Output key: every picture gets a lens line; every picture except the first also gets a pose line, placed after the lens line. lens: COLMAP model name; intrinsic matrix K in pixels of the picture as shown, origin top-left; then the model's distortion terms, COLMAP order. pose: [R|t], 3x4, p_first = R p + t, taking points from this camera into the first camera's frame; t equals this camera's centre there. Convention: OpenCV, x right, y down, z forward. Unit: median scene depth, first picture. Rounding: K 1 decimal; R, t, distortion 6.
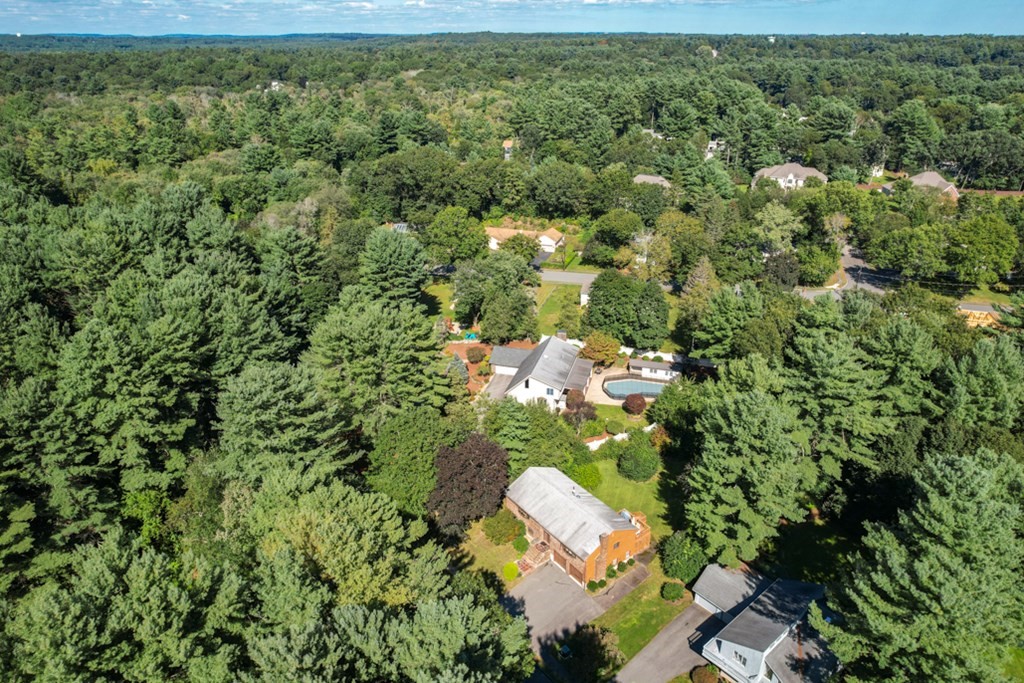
lens RADIAL K [[677.3, 0, 512.0], [0, 677.3, 341.5], [0, 0, 1]] dist [-0.064537, 0.000712]
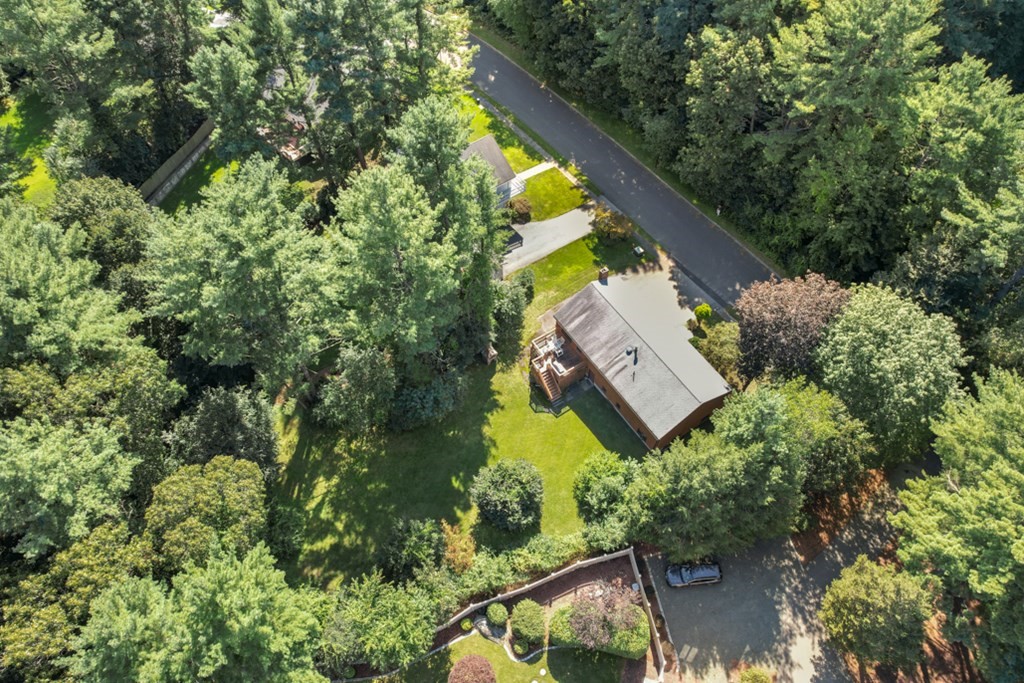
lens RADIAL K [[657.1, 0, 519.2], [0, 657.1, 338.3], [0, 0, 1]] dist [-0.073800, 0.075306]
pose [[-0.998990, -0.040998, 0.018401, 0.188872], [0.012303, 0.144320, 0.989455, -0.427694], [-0.043221, 0.988681, -0.143670, 1.015994]]
